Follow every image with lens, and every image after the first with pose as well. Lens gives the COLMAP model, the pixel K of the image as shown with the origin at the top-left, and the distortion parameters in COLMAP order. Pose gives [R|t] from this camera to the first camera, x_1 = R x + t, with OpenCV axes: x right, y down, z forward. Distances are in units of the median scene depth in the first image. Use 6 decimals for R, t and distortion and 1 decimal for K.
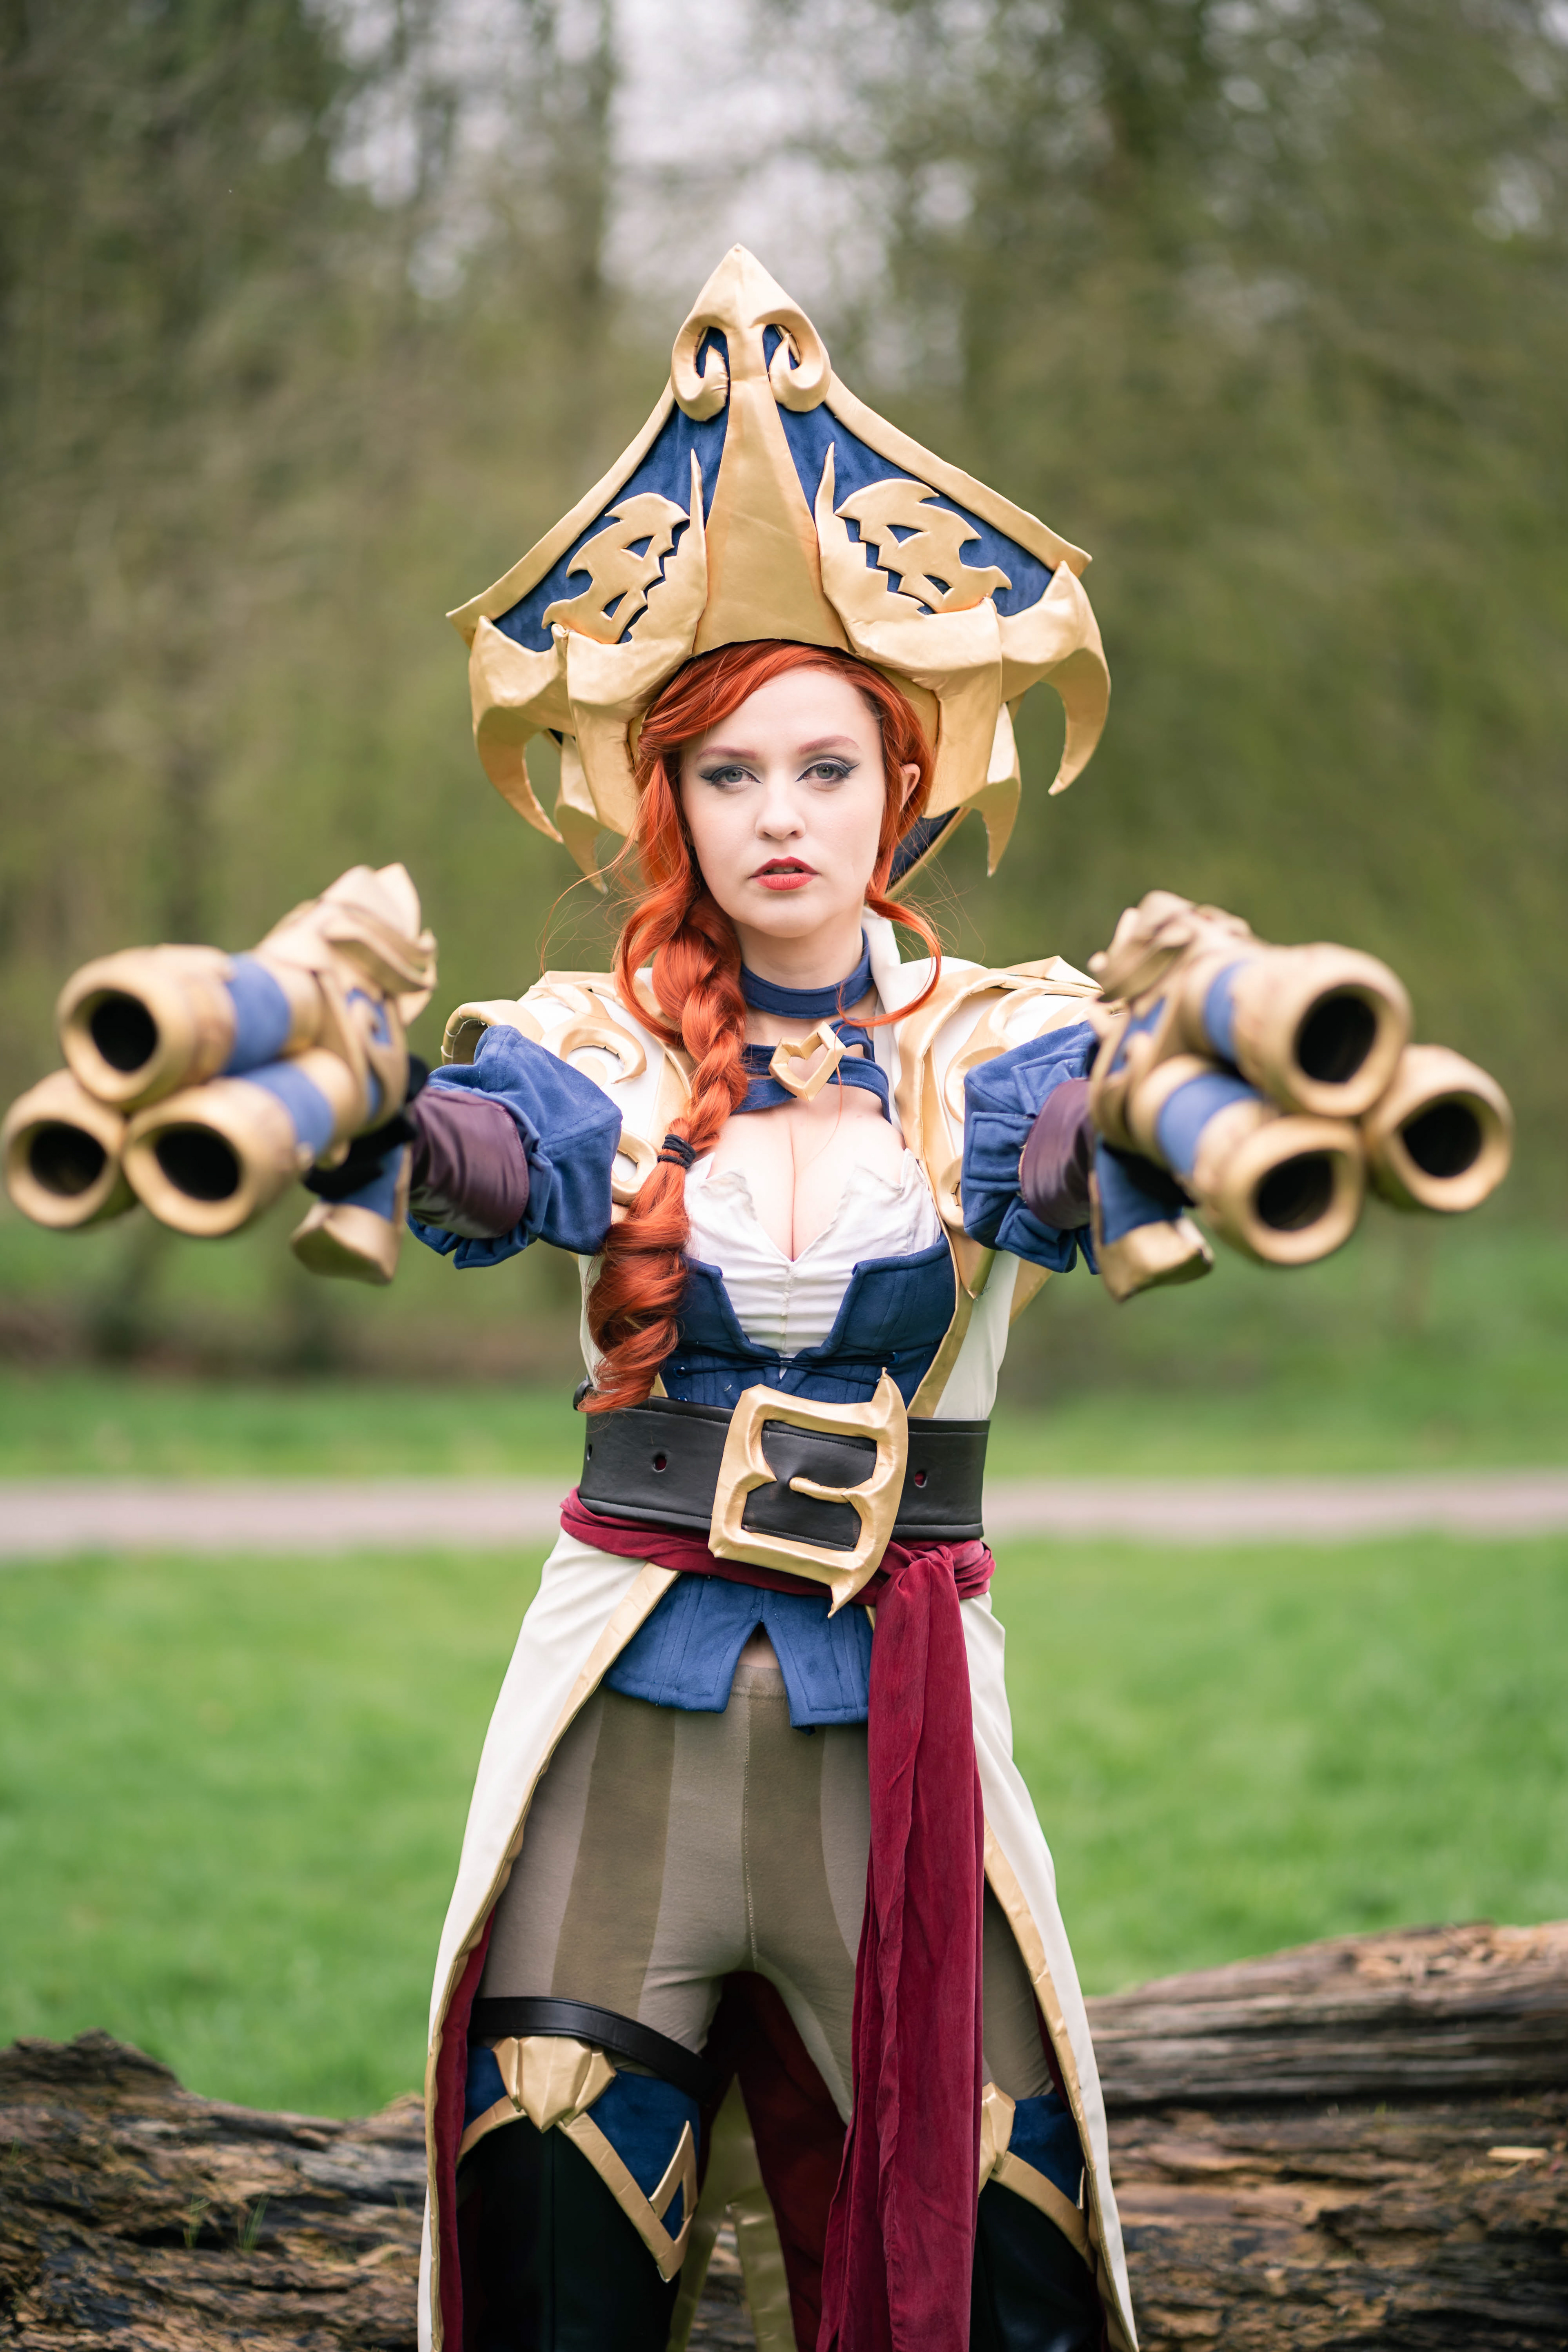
lens RADIAL K [[6183.4, 0, 784.4], [0, 6183.4, 1177.3], [0, 0, 1]] dist [0.131548, 0.000000]
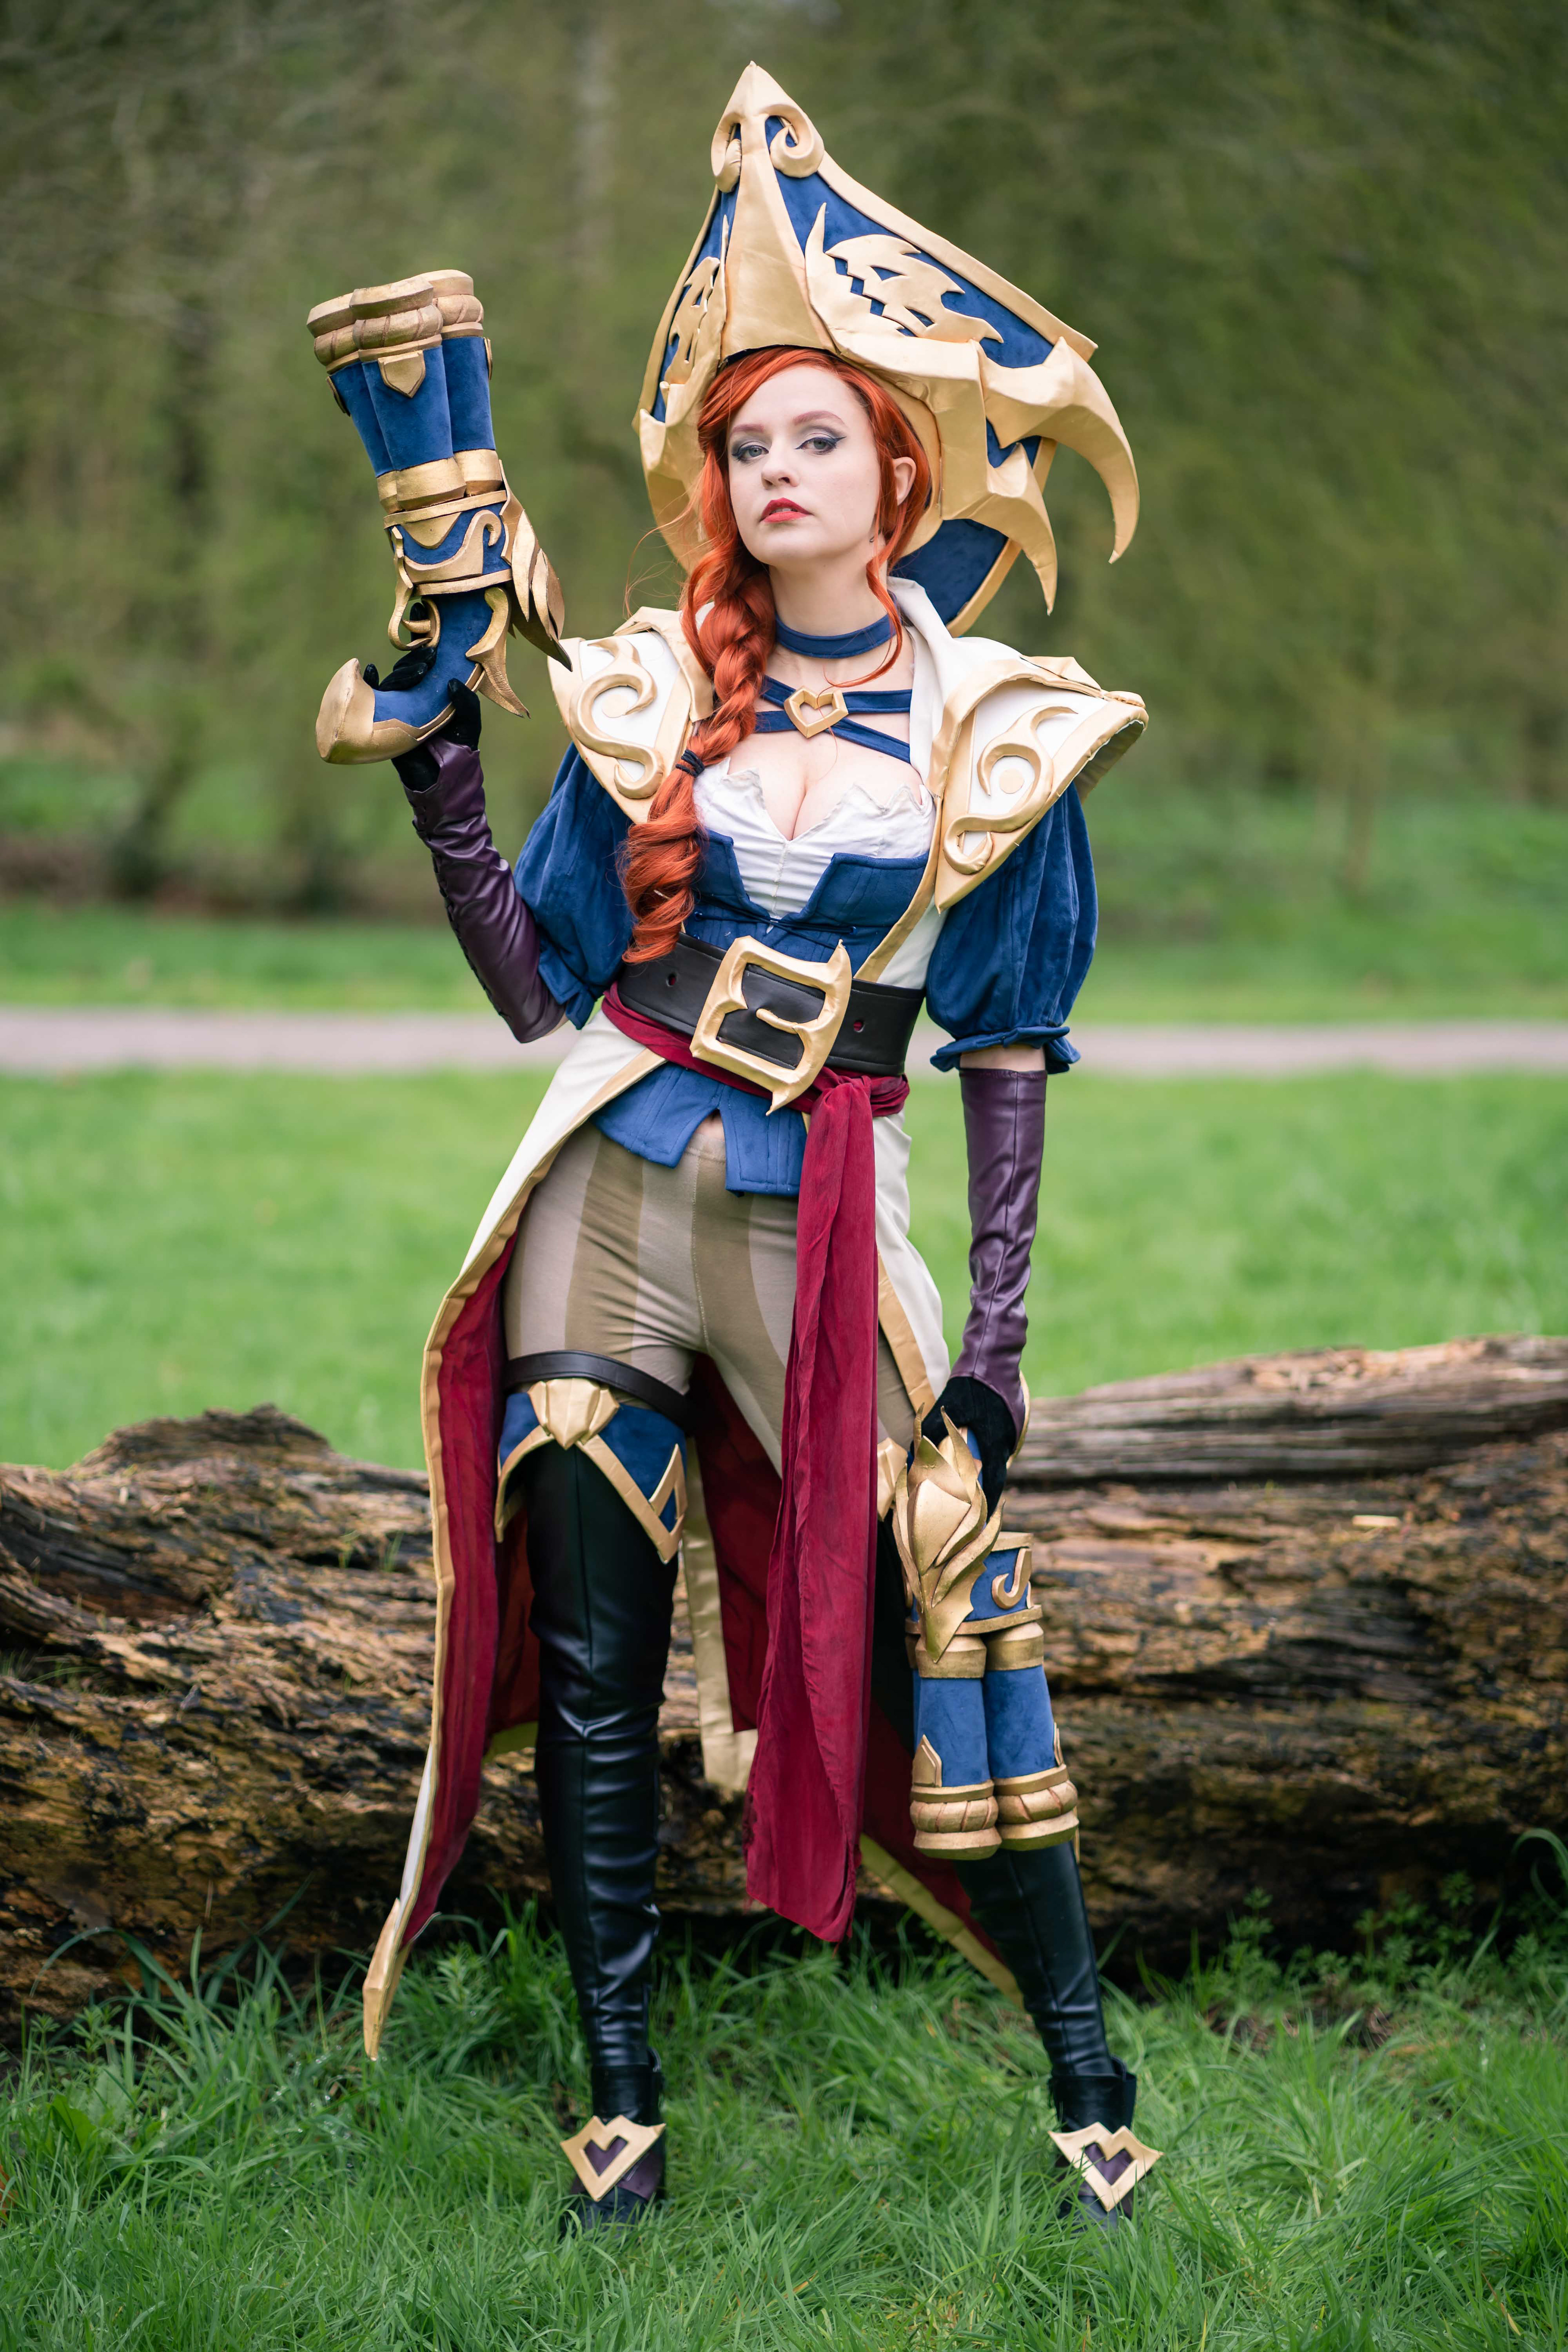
lens RADIAL K [[6183.4, 0, 779.4], [0, 6183.4, 1175.8], [0, 0, 1]] dist [0.131548, 0.000000]
pose [[0.999862, 0.015266, 0.006539, -0.013912], [-0.015696, 0.997294, 0.071818, -0.002991], [-0.005424, -0.071910, 0.997396, -0.264439]]
